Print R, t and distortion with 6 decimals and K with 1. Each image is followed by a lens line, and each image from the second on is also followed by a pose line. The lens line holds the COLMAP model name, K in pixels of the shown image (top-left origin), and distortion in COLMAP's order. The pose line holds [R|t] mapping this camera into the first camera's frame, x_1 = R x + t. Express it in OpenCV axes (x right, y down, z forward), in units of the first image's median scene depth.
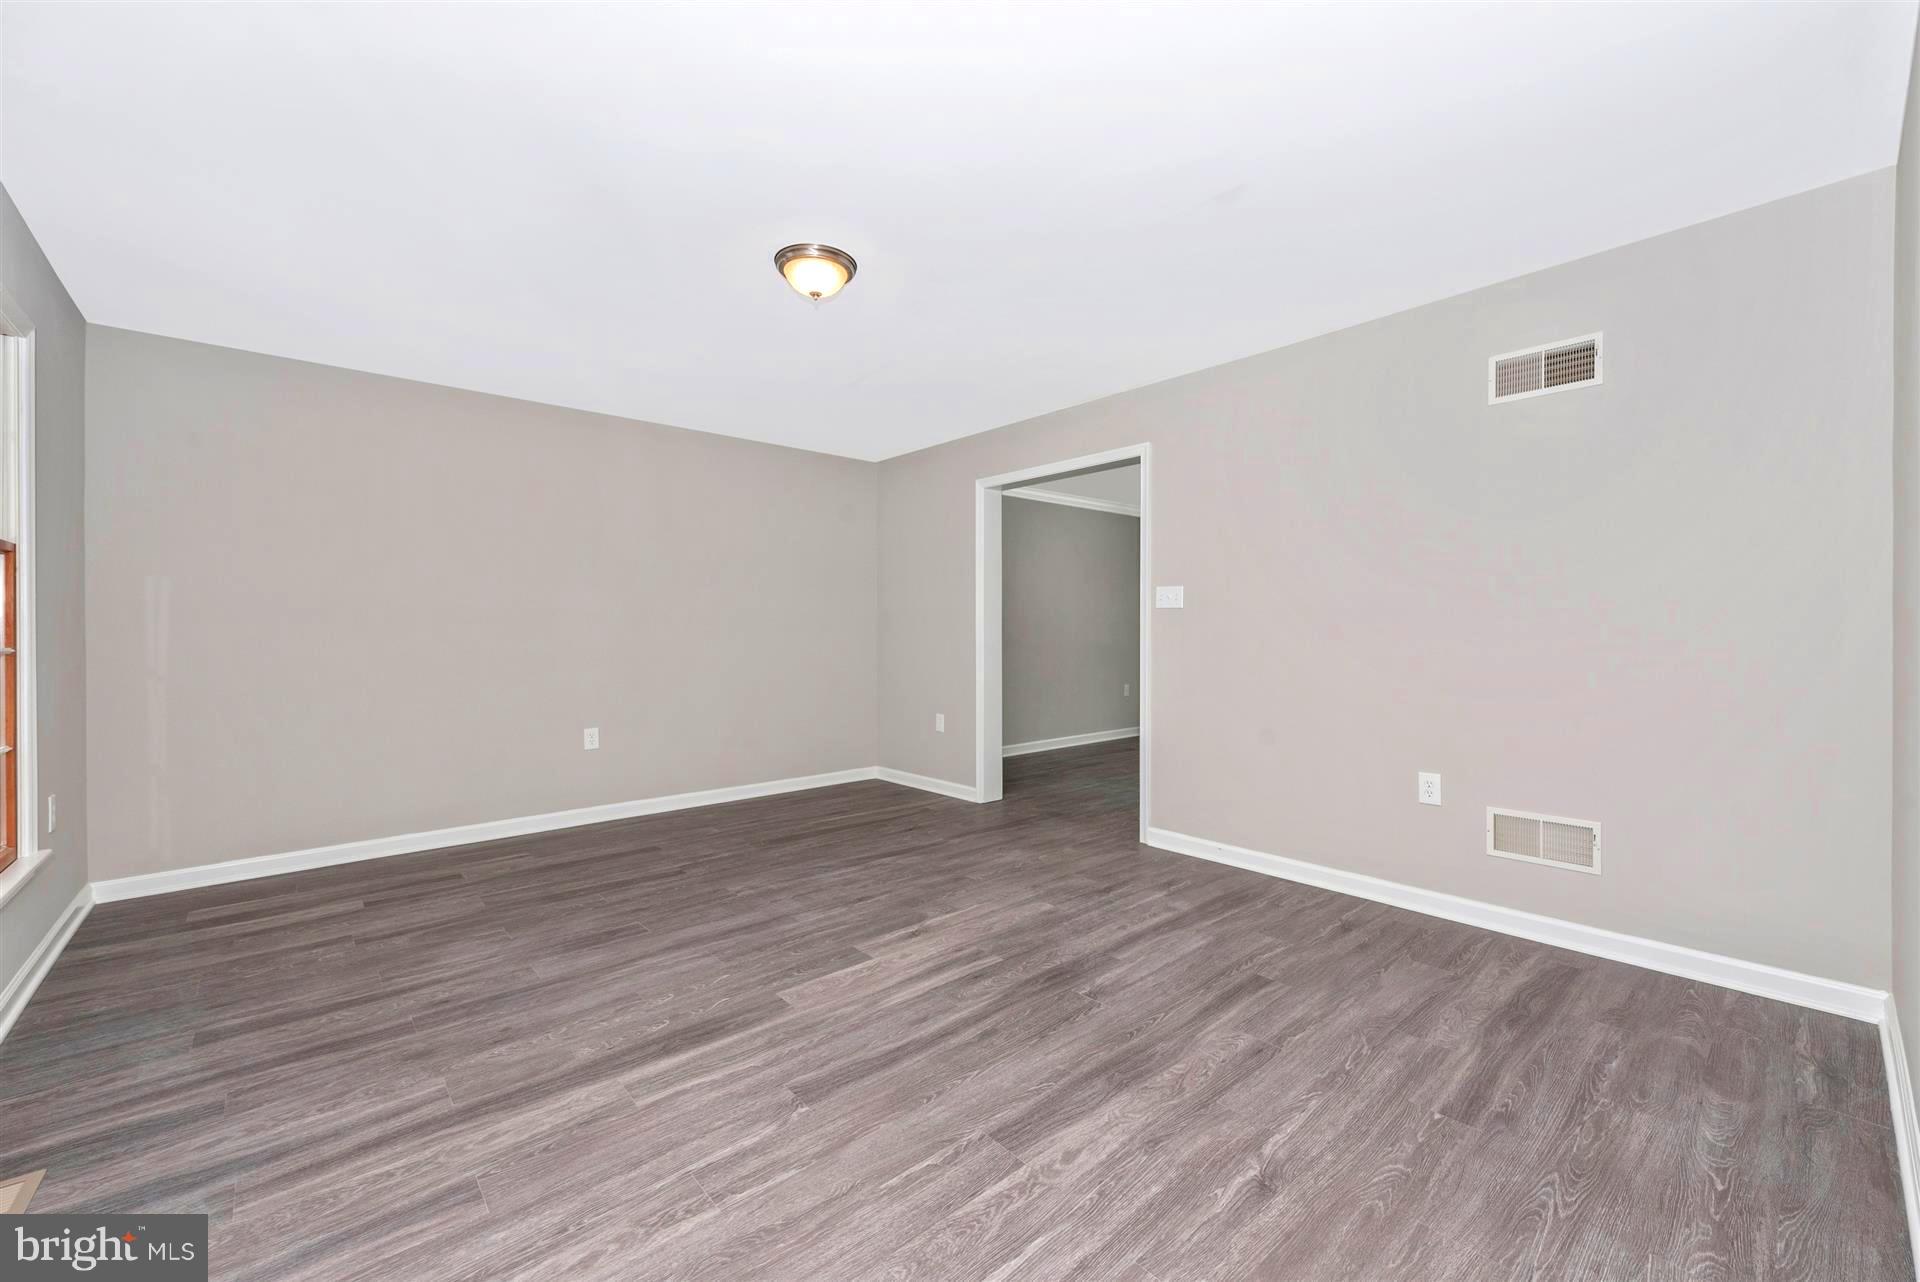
lens RADIAL K [[763.9, 0, 959.2], [0, 763.9, 633.8], [0, 0, 1]] dist [0.009779, -0.000829]
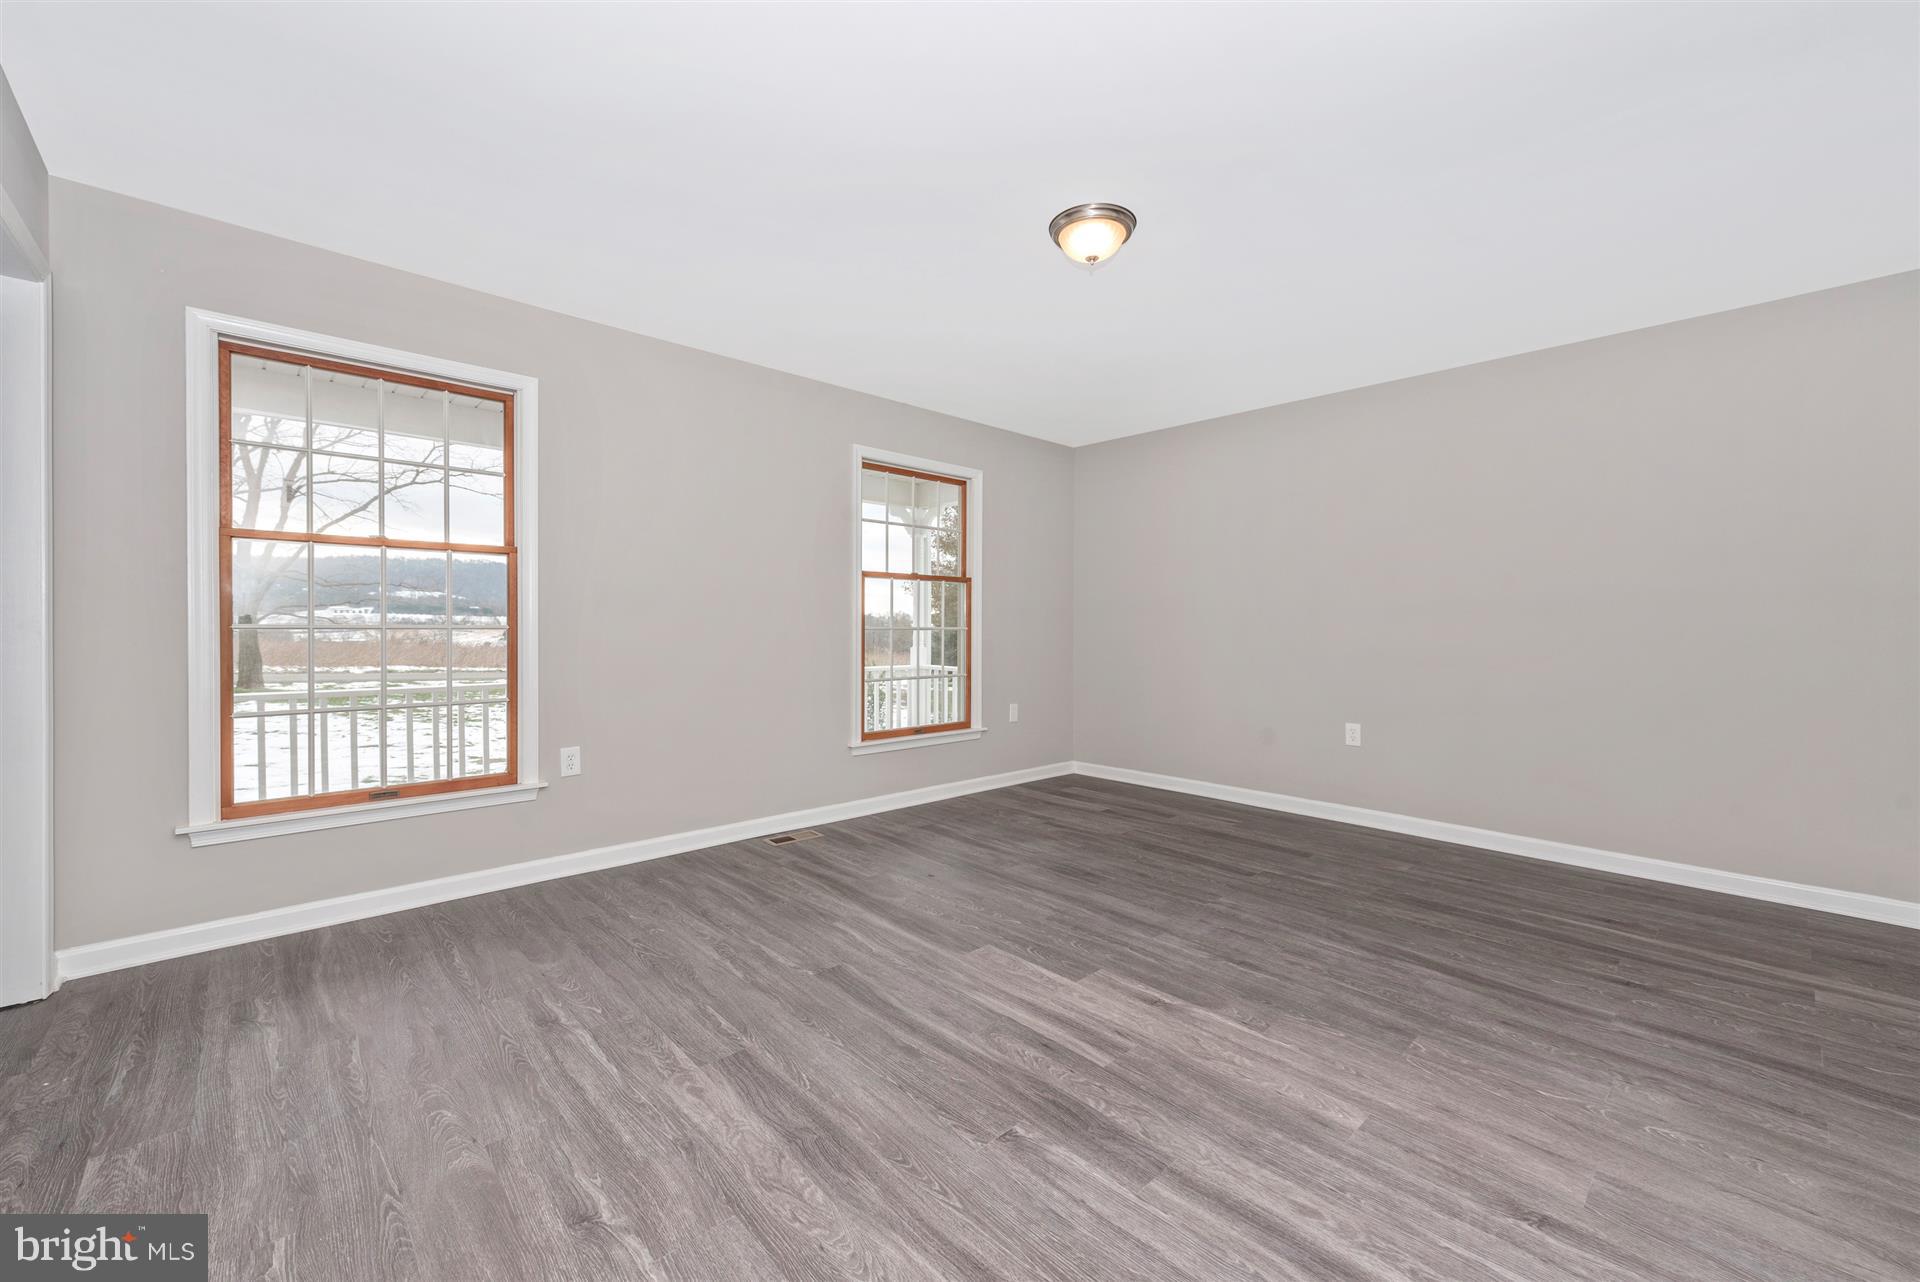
lens RADIAL K [[763.9, 0, 959.2], [0, 763.9, 633.8], [0, 0, 1]] dist [0.009779, -0.000829]
pose [[0.025143, 0.015991, -0.999556, 0.784321], [-0.009415, 0.999831, 0.015759, 0.004270], [0.999640, 0.009015, 0.025289, 0.849864]]
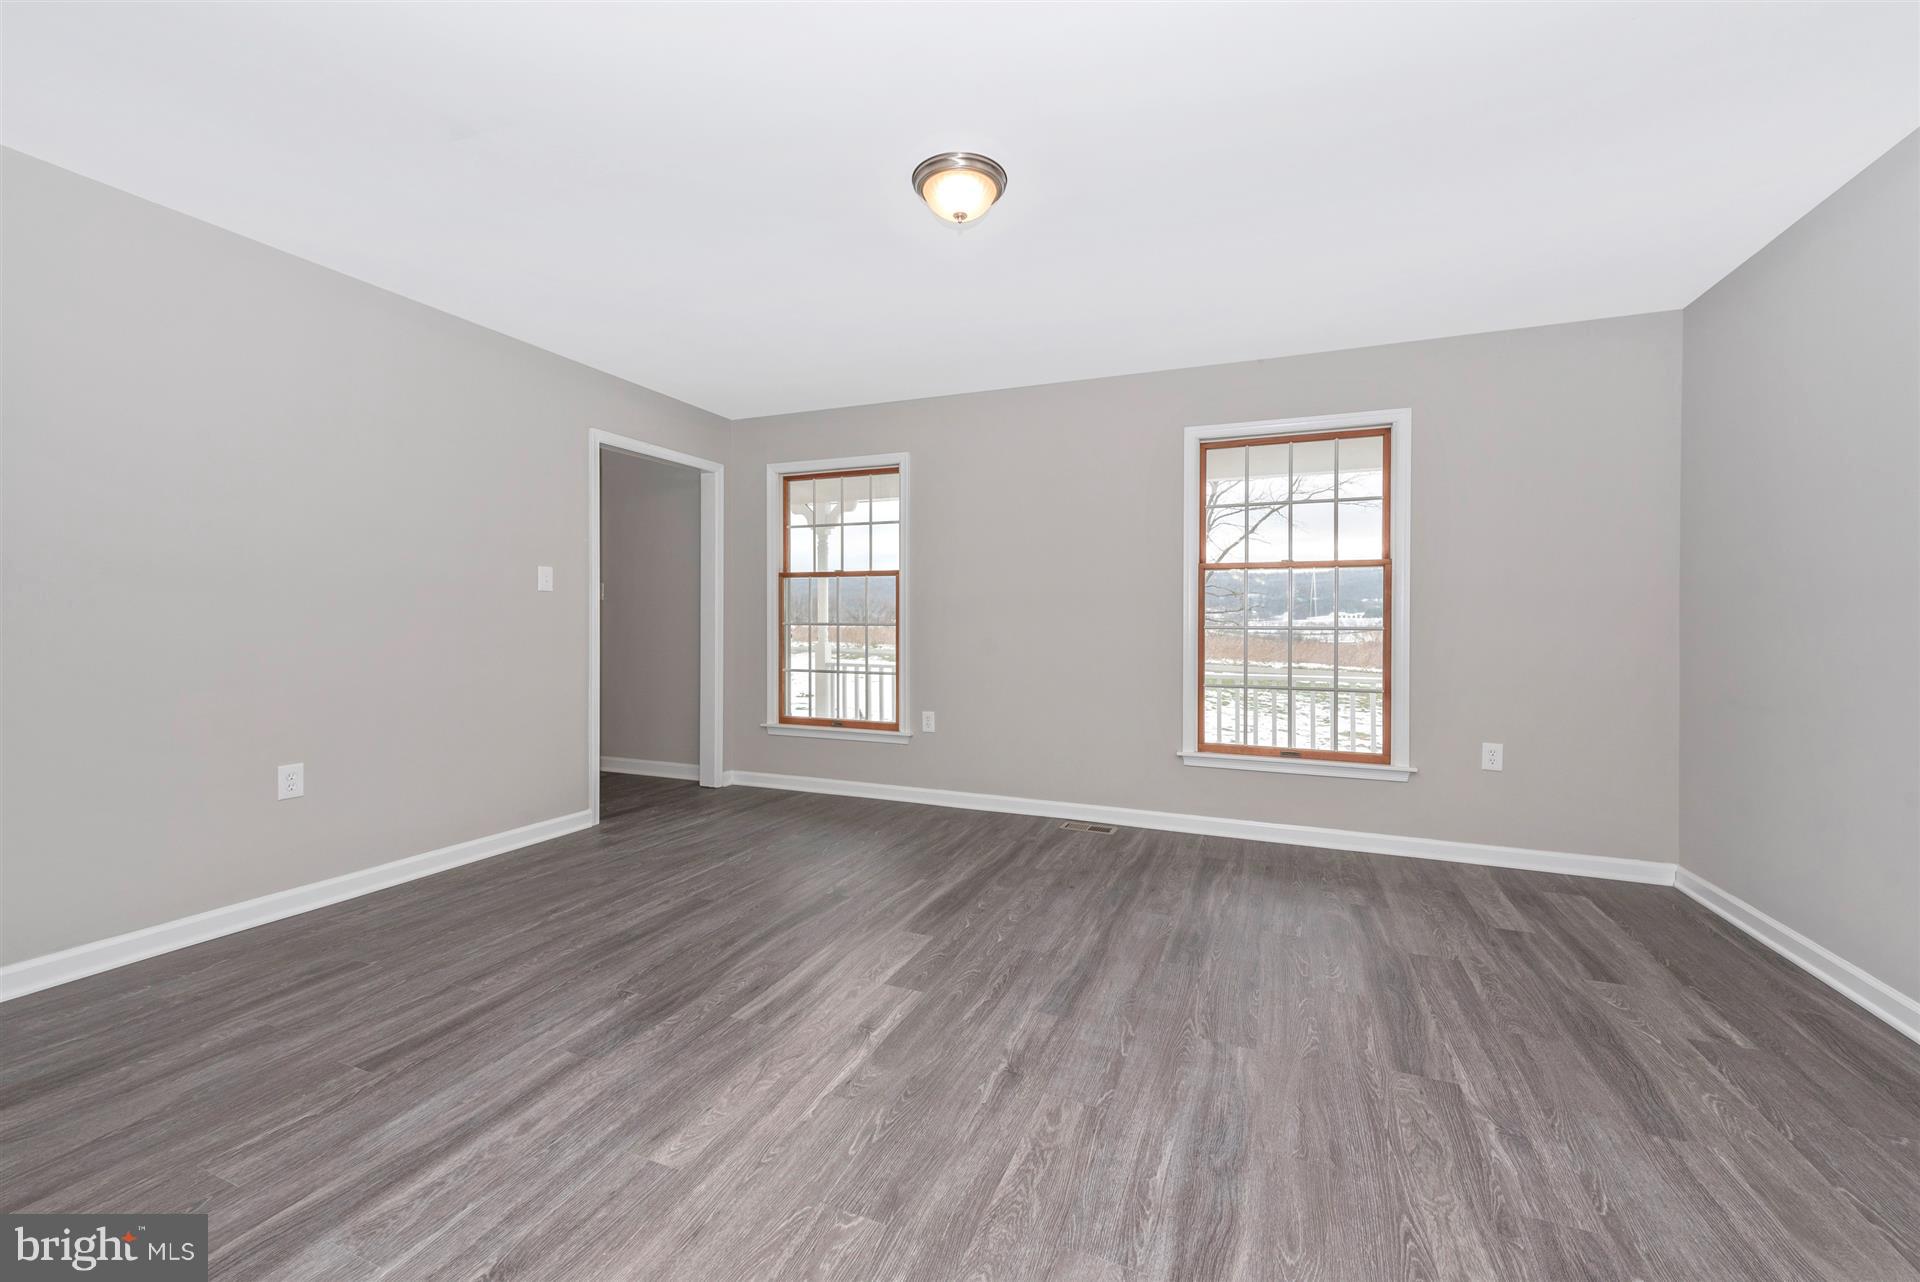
lens RADIAL K [[763.9, 0, 959.2], [0, 763.9, 633.8], [0, 0, 1]] dist [0.009779, -0.000829]
pose [[-0.899251, 0.004507, -0.437409, 0.193985], [-0.004876, 0.999782, 0.020326, 0.006640], [0.437405, 0.020411, -0.899033, 1.840894]]
